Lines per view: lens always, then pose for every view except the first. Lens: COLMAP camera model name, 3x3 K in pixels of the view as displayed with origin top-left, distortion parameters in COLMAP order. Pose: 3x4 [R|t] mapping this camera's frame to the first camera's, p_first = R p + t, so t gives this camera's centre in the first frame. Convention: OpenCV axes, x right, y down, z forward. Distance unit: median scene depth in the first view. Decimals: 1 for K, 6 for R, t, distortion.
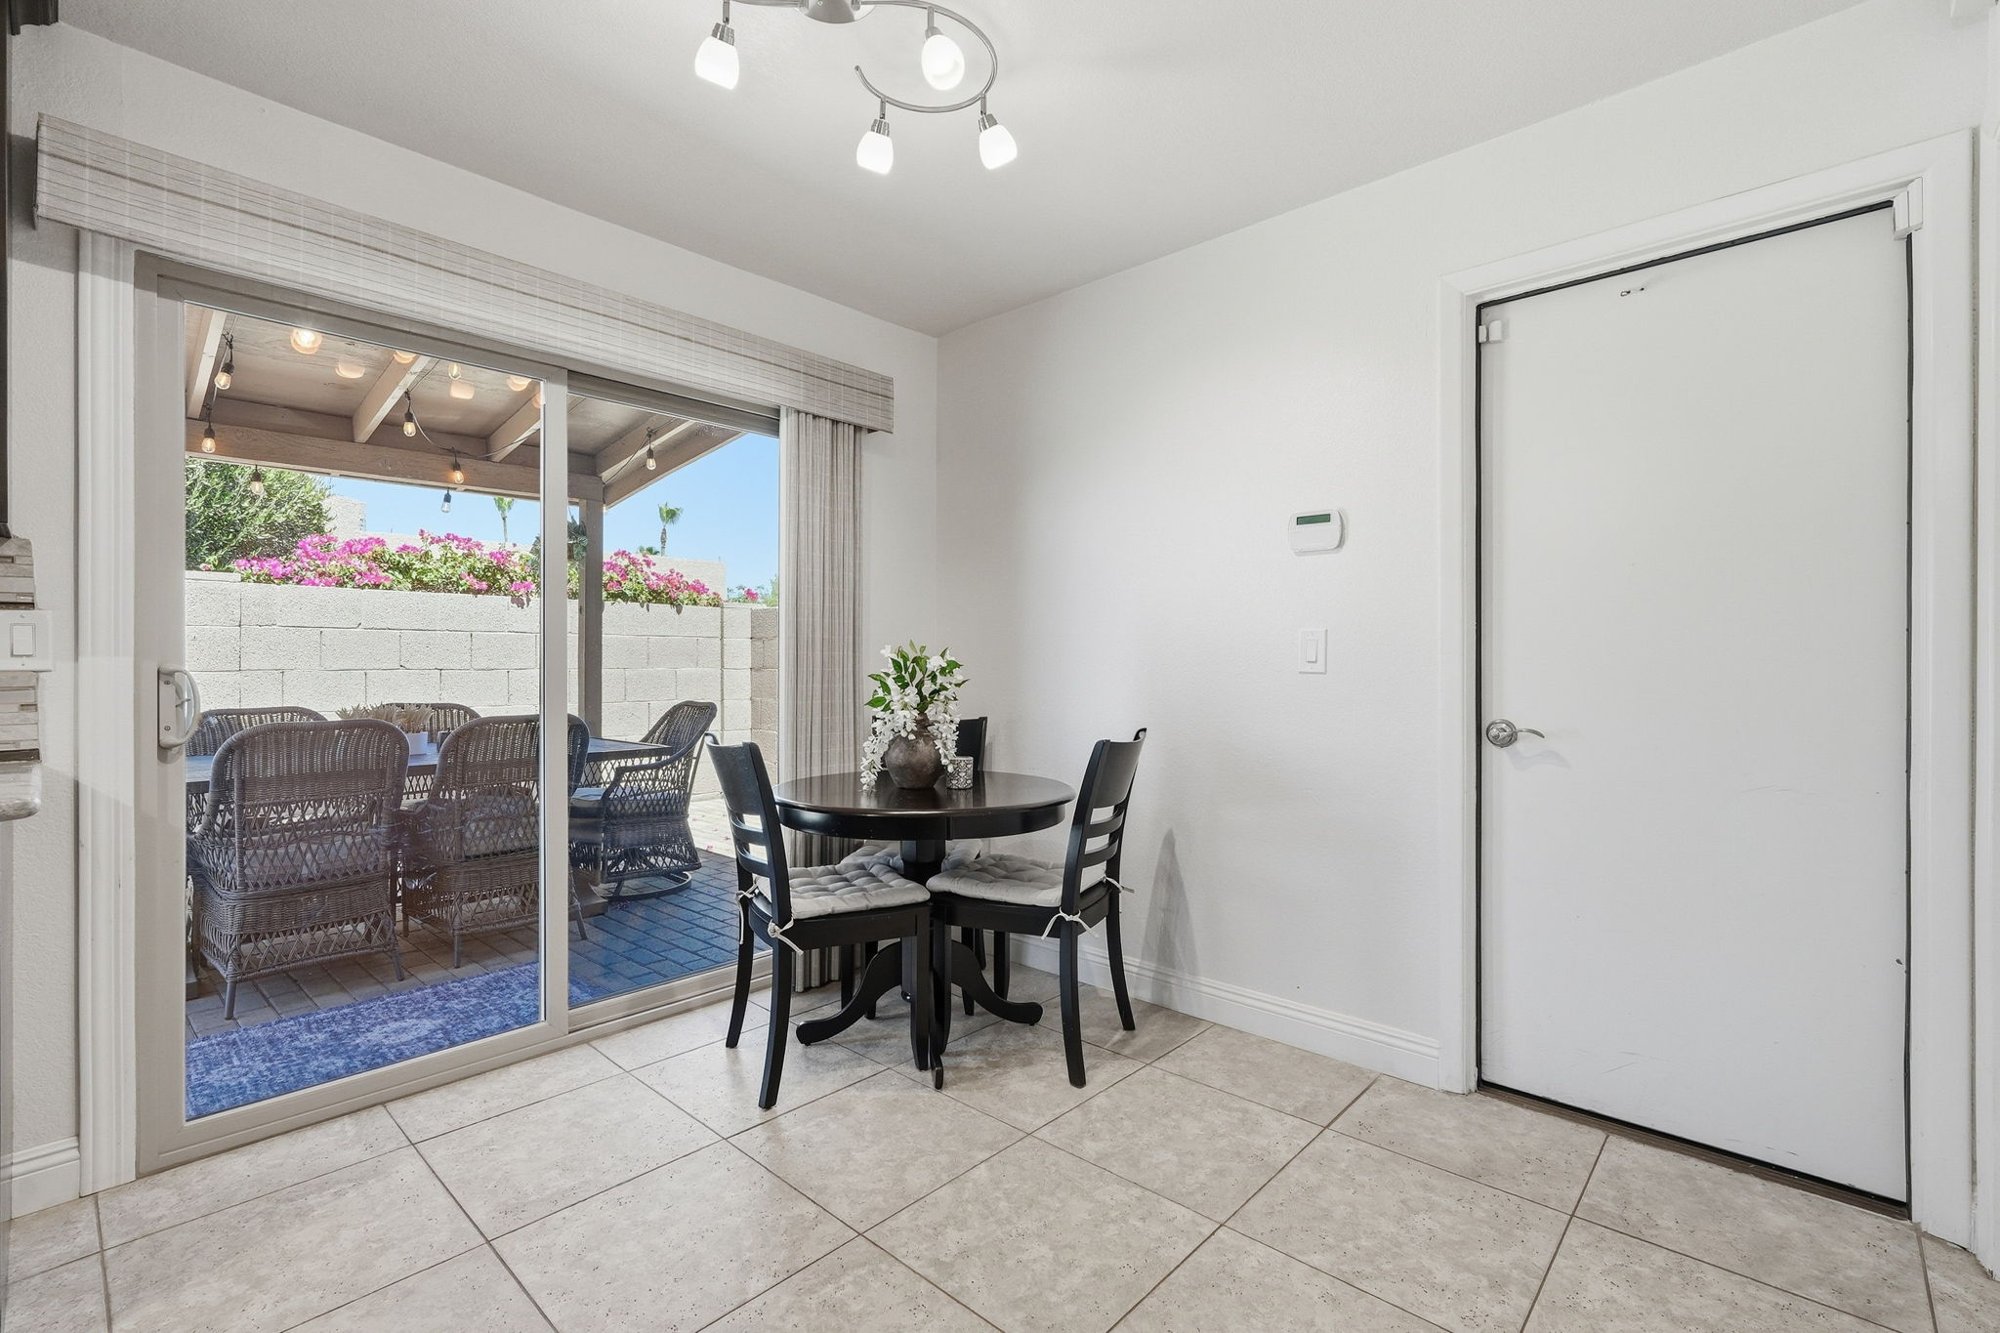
lens RADIAL K [[883.1, 0, 989.3], [0, 883.1, 662.5], [0, 0, 1]] dist [-0.001265, 0.000130]
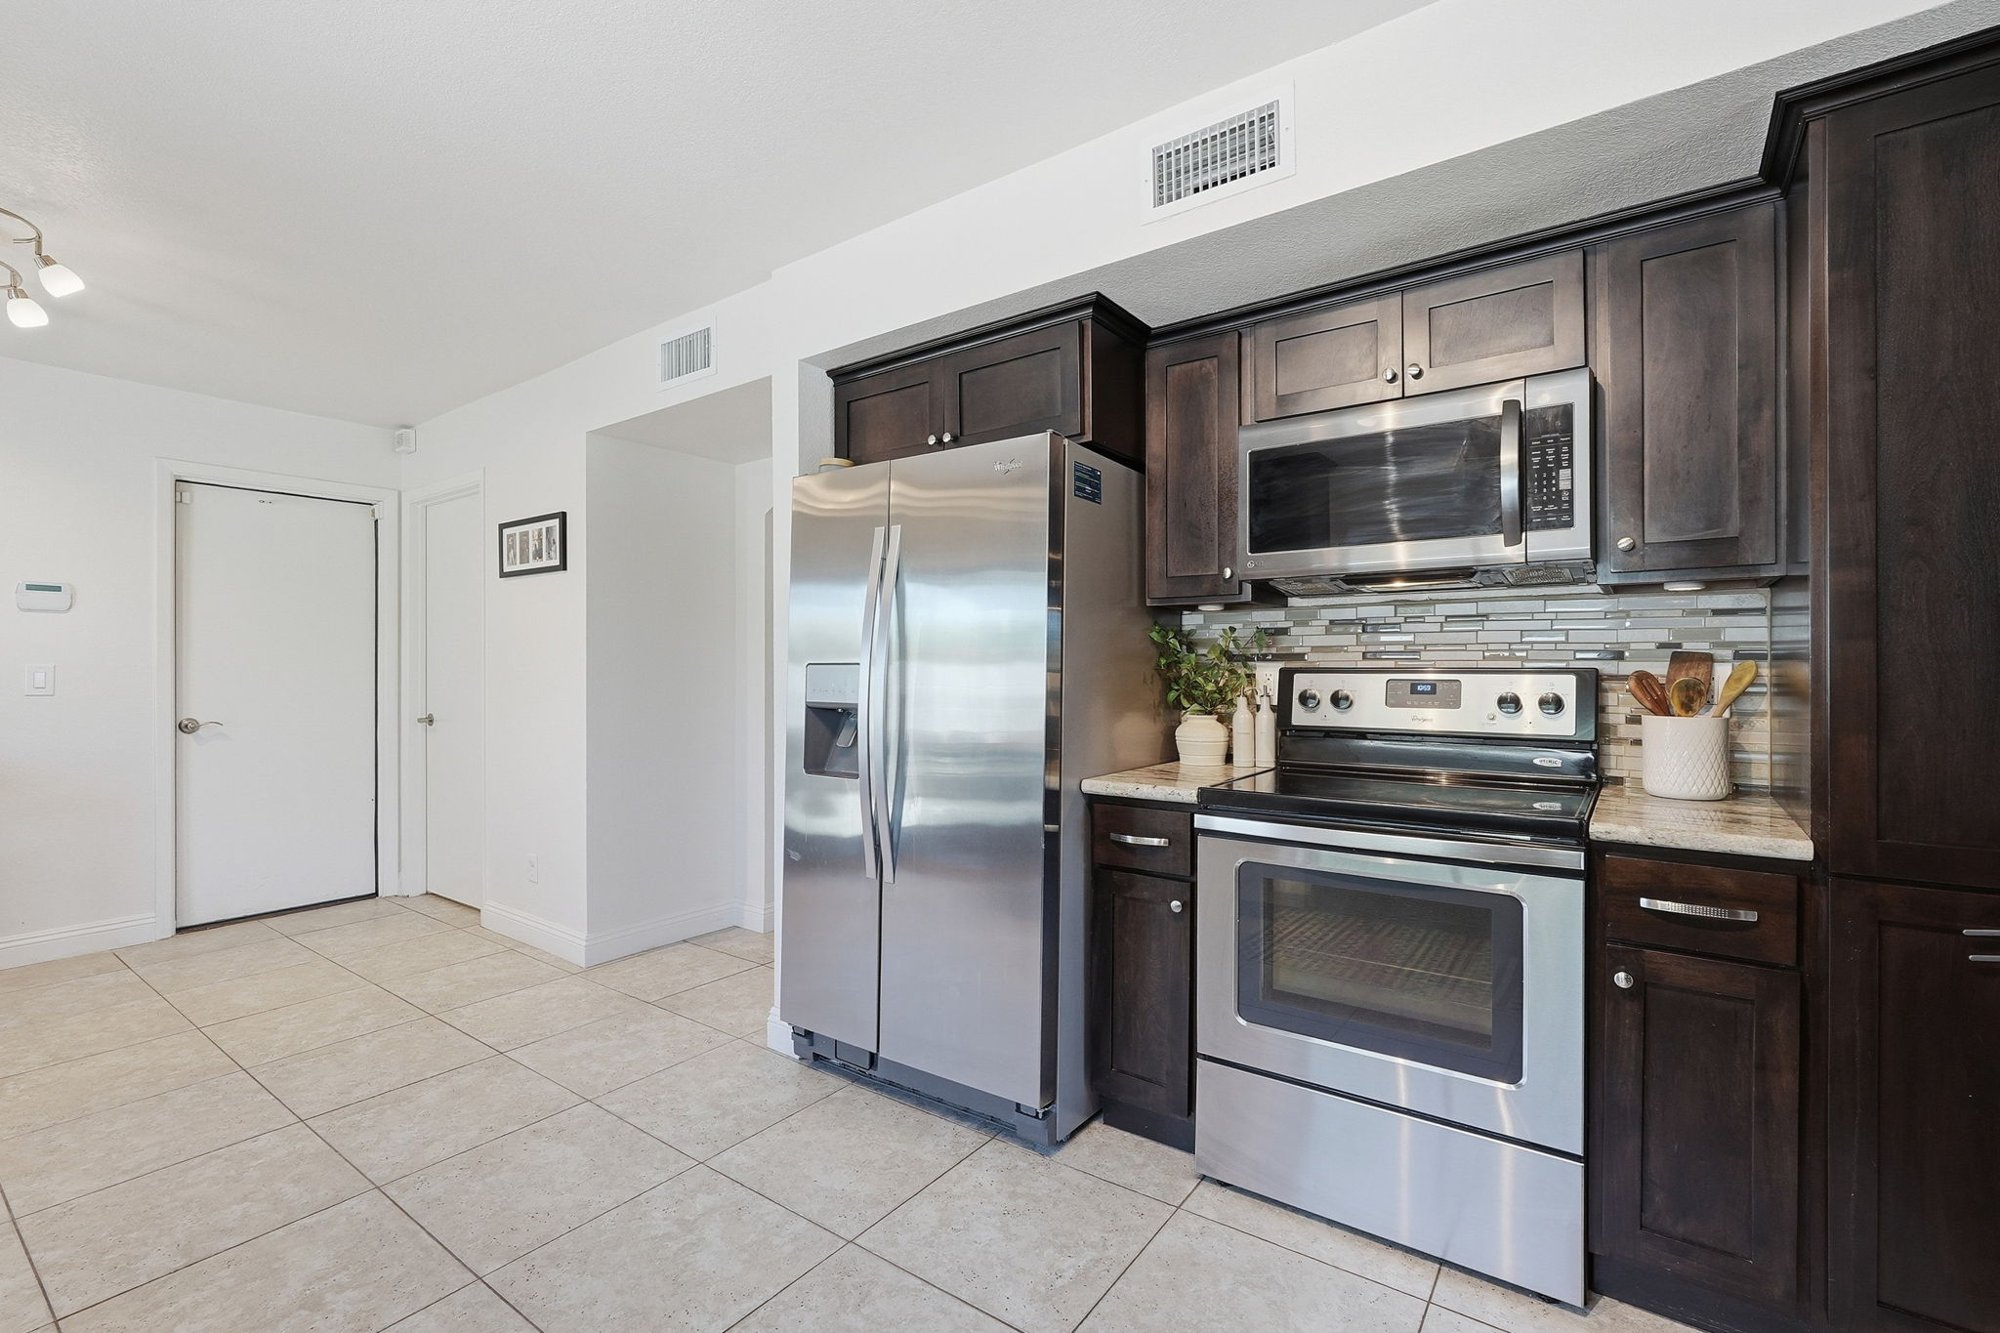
lens RADIAL K [[883.1, 0, 989.3], [0, 883.1, 662.5], [0, 0, 1]] dist [-0.001265, 0.000130]
pose [[-0.105608, 0.005375, 0.994393, -1.344375], [0.003438, 0.999981, -0.005040, -0.032695], [-0.994402, 0.002886, -0.105624, -0.403609]]
